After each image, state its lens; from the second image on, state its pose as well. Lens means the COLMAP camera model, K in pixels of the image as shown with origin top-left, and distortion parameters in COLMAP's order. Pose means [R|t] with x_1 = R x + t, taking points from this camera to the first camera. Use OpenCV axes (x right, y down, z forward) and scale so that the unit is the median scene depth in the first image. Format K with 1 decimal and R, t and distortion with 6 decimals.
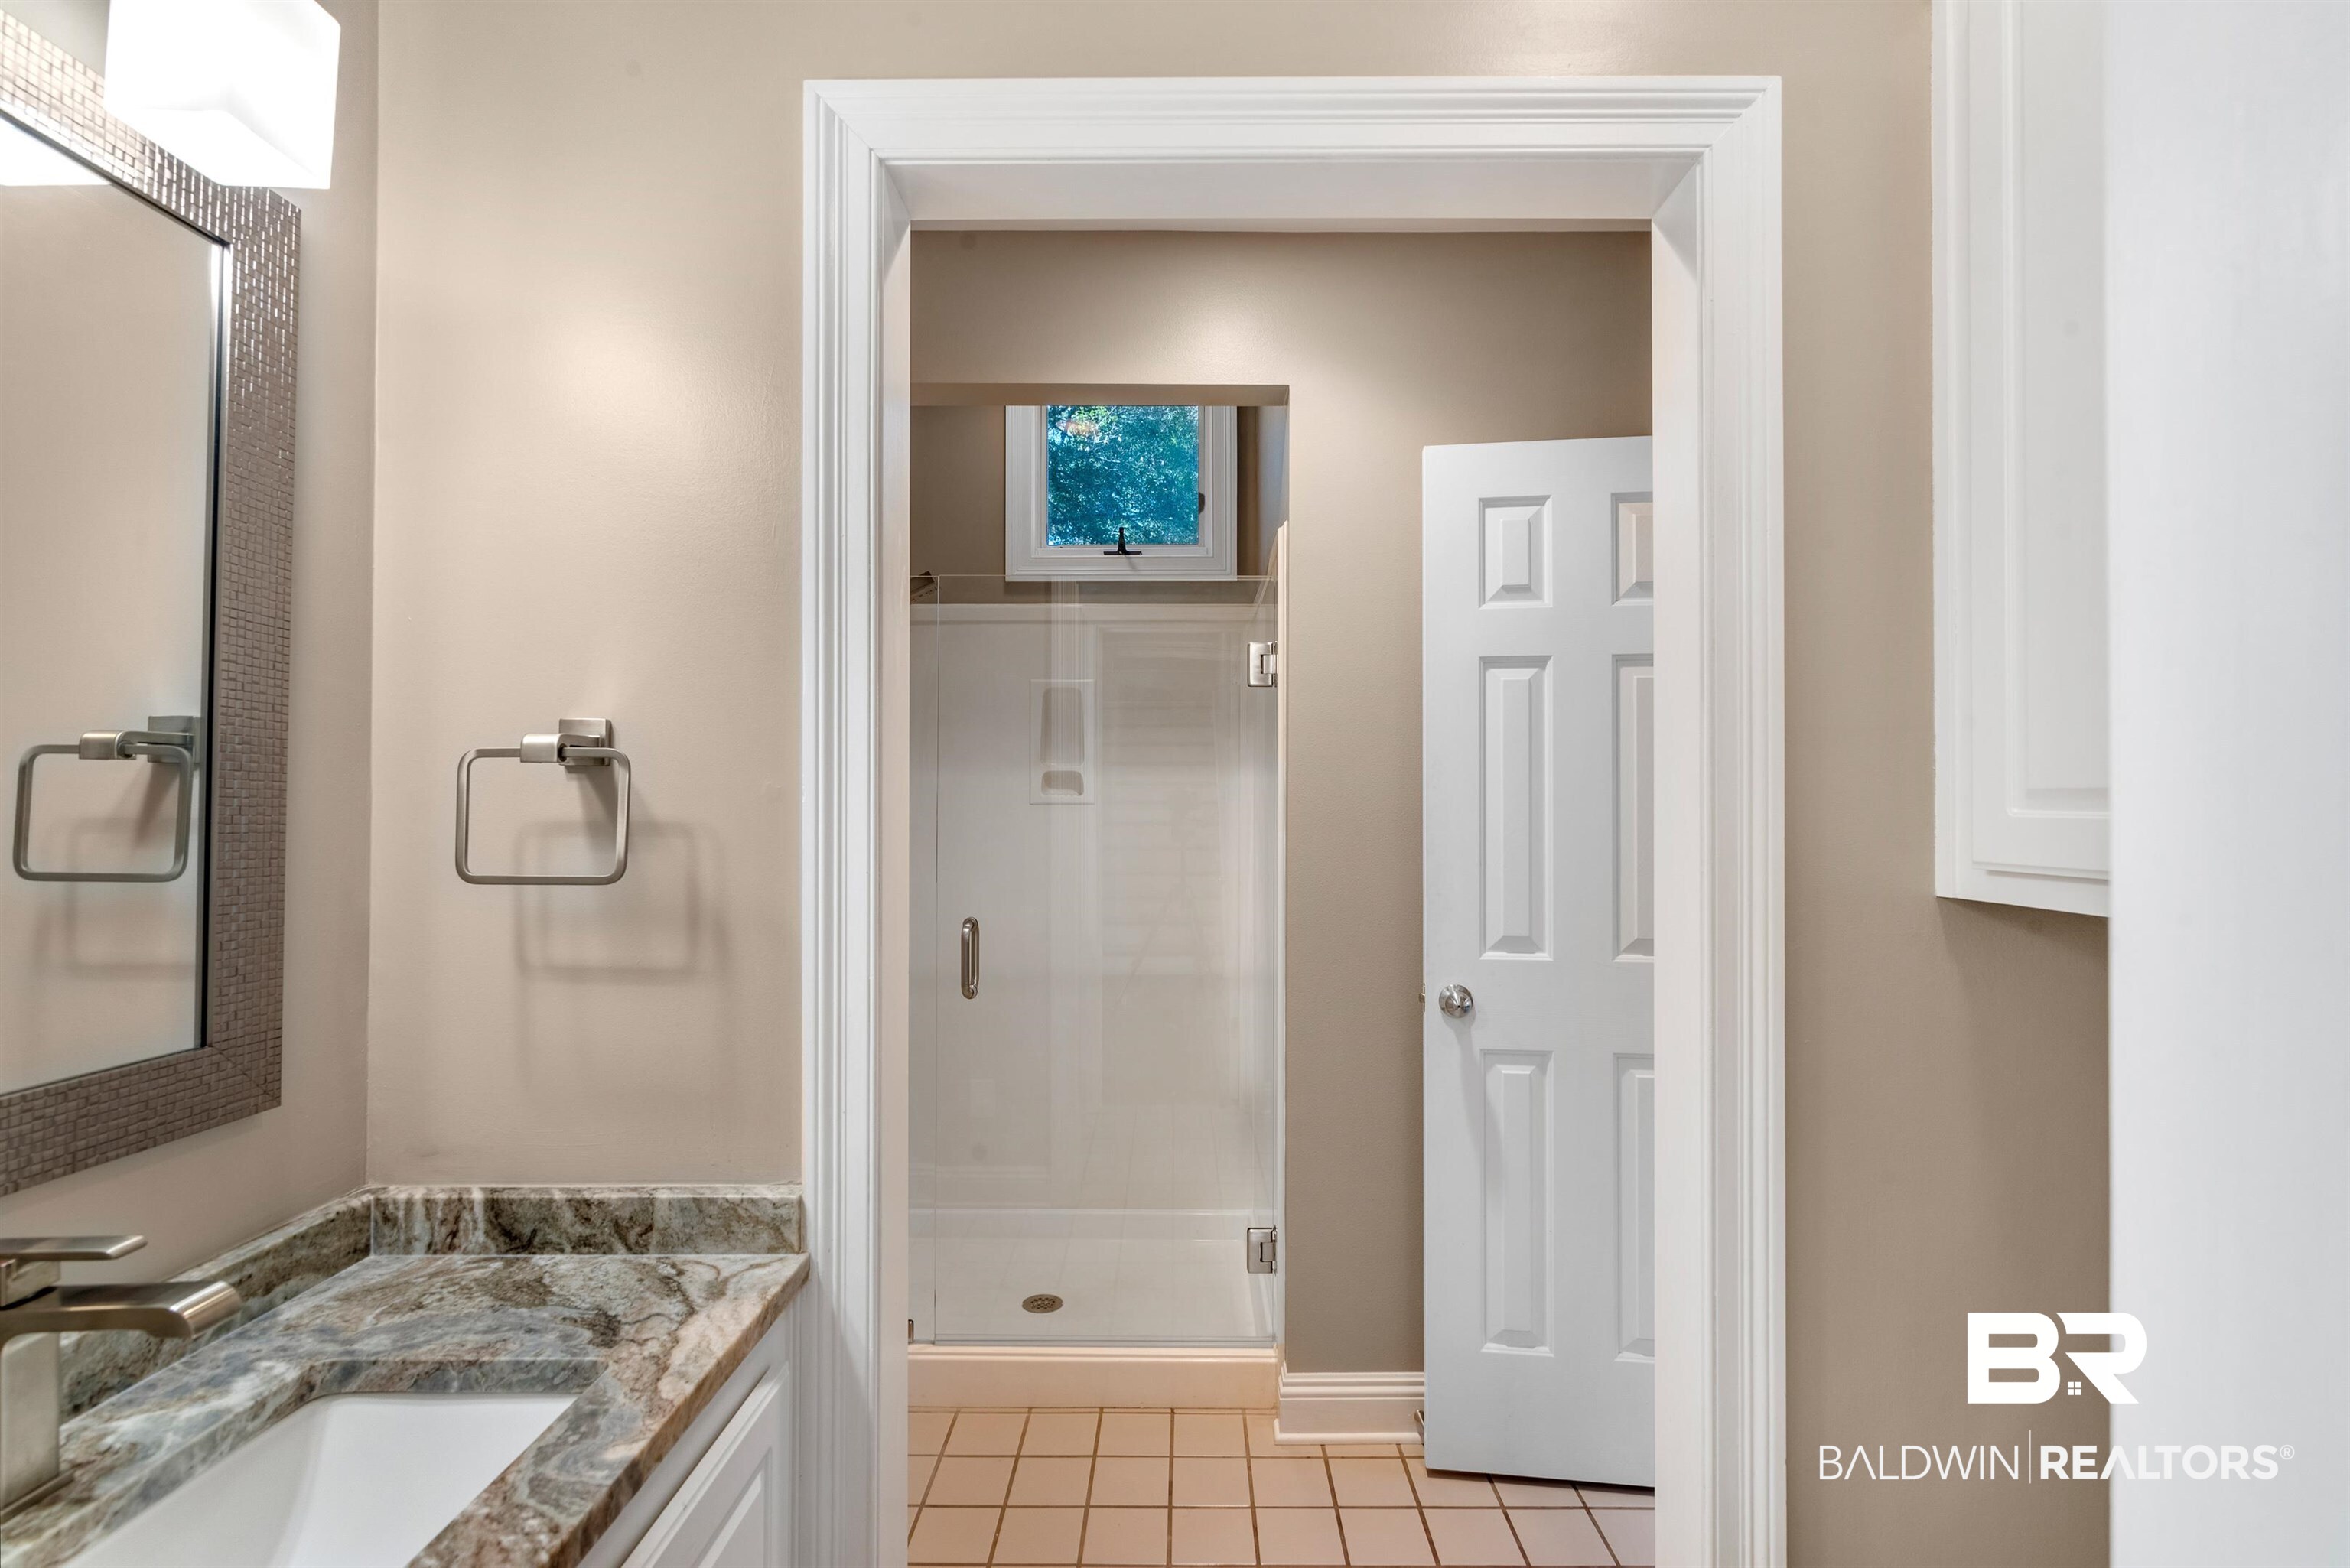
lens RADIAL K [[1085.2, 0, 1176.2], [0, 1085.2, 794.2], [0, 0, 1]] dist [0.000467, 0.000523]
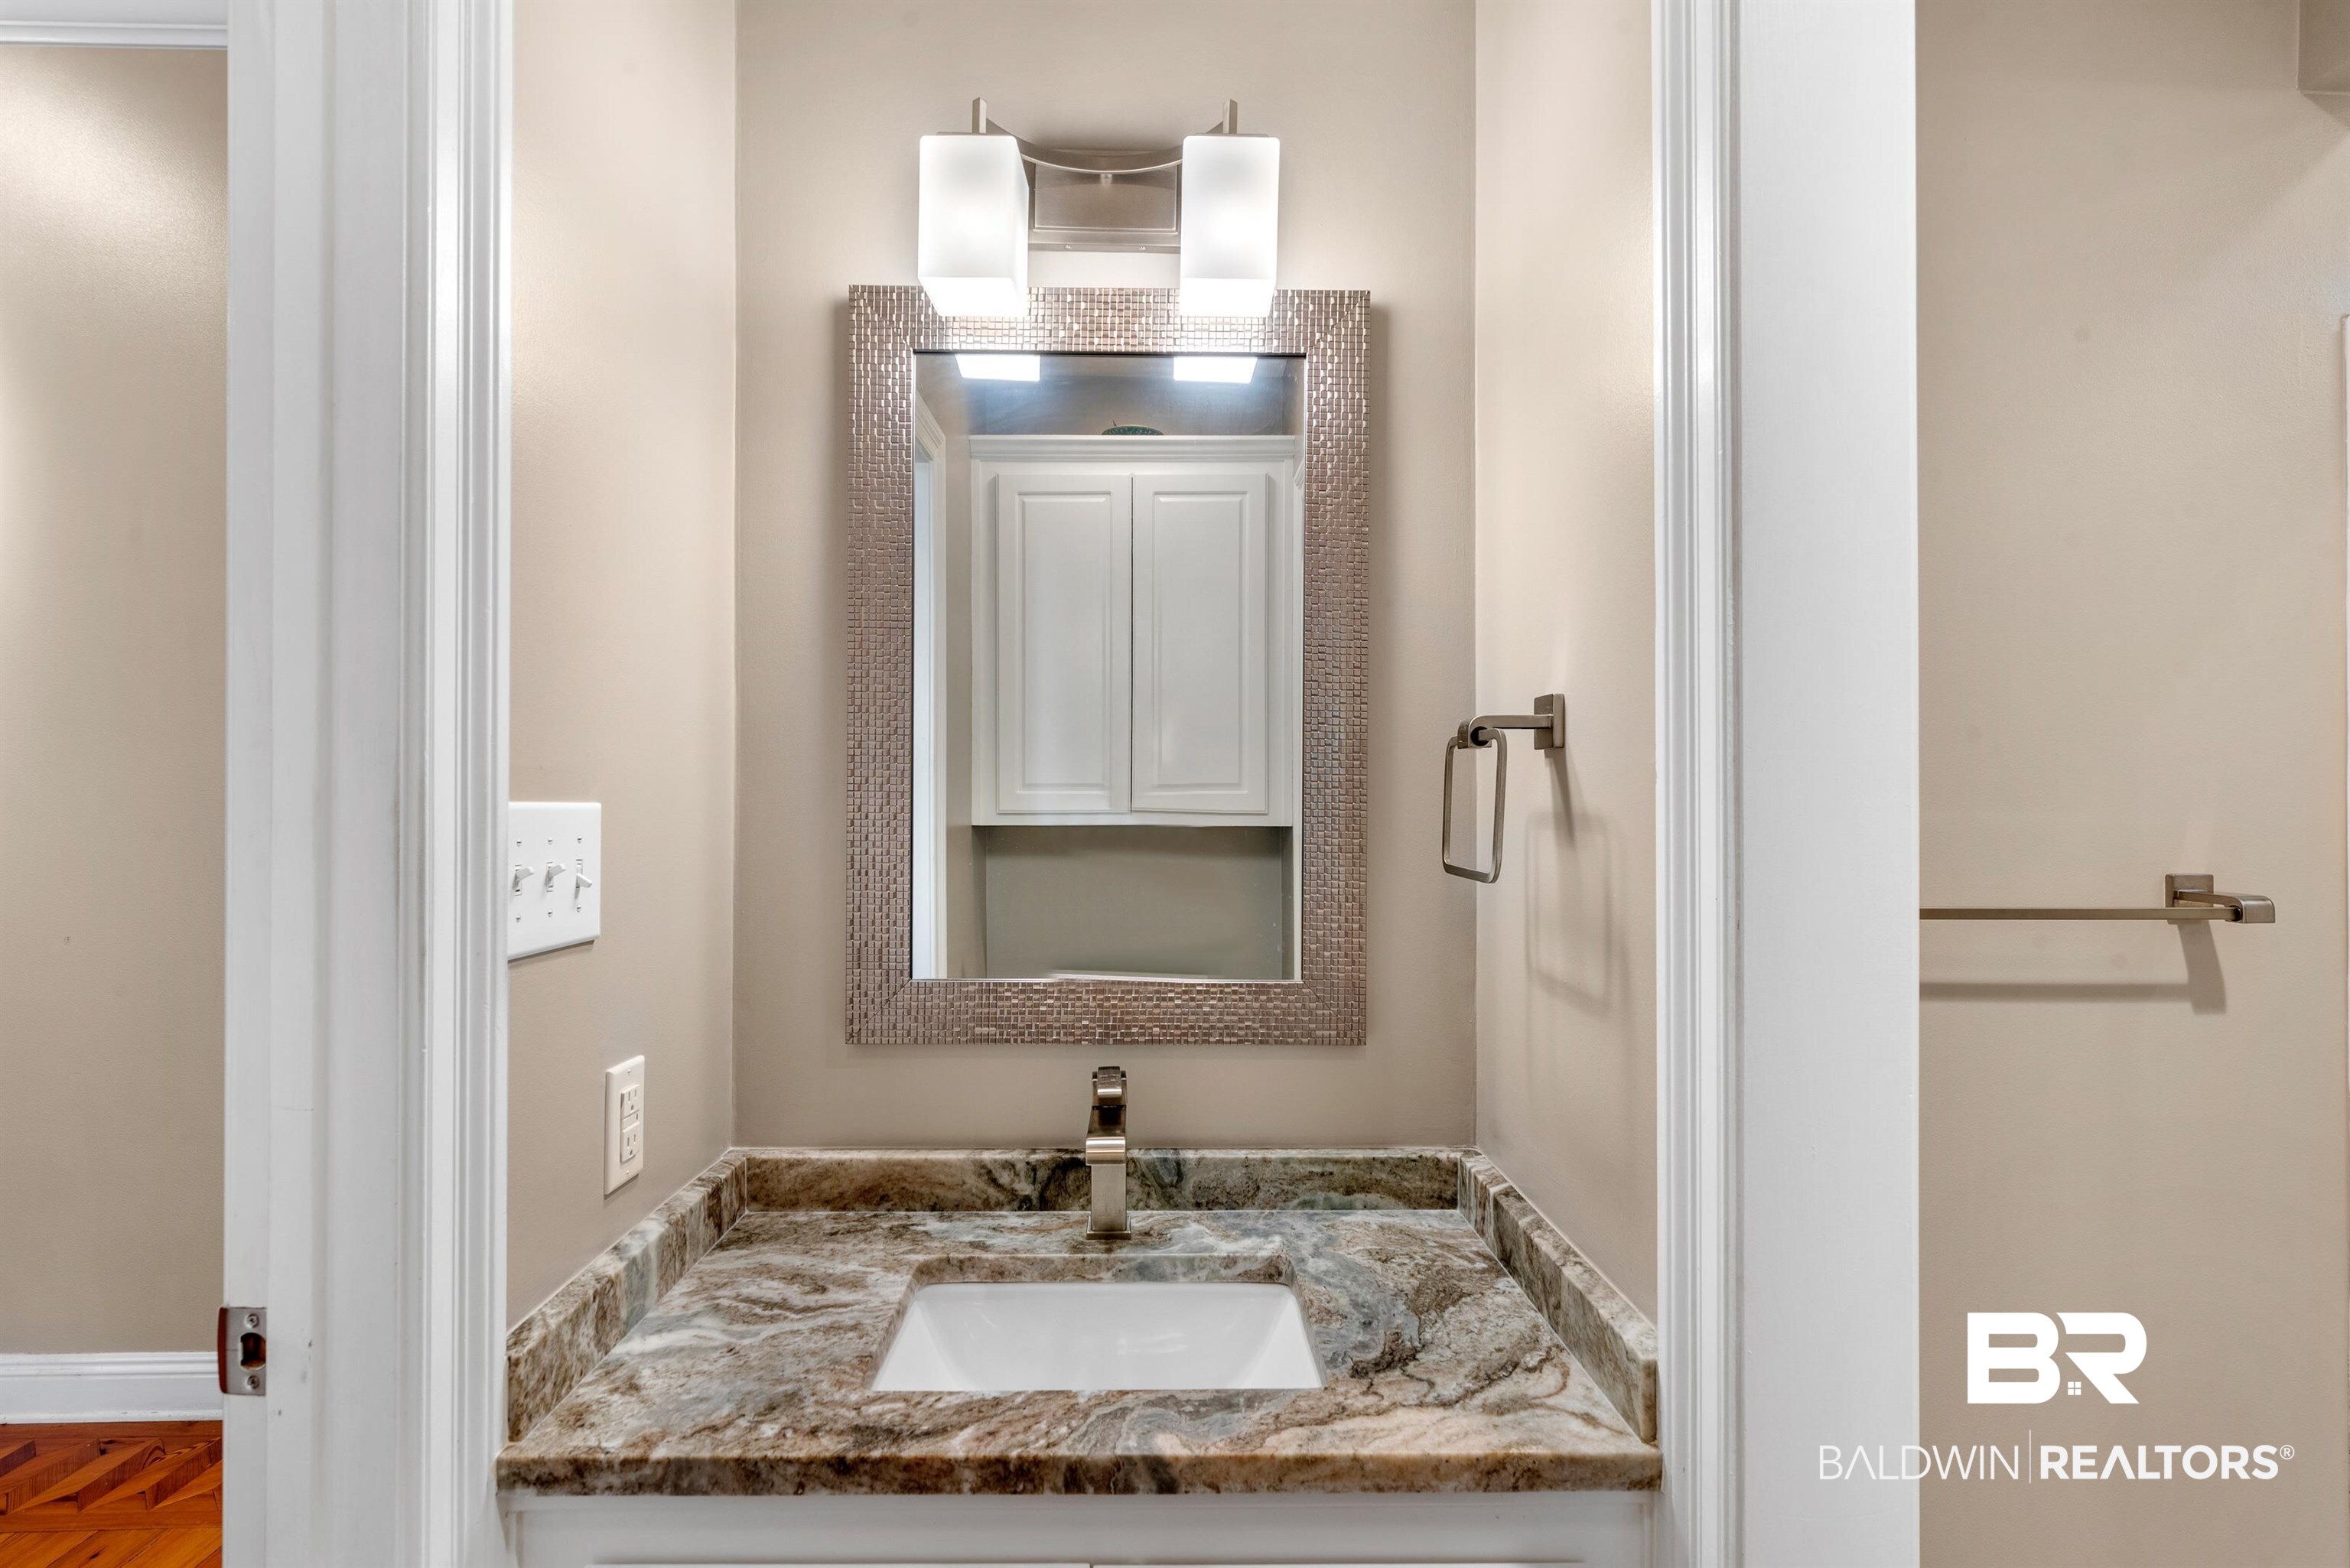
lens RADIAL K [[1085.2, 0, 1174.4], [0, 1085.2, 780.5], [0, 0, 1]] dist [0.000467, 0.000523]
pose [[0.018853, -0.020392, -0.999614, 0.388951], [0.009075, 0.999754, -0.020224, 0.016645], [0.999781, -0.008690, 0.019033, 0.784624]]
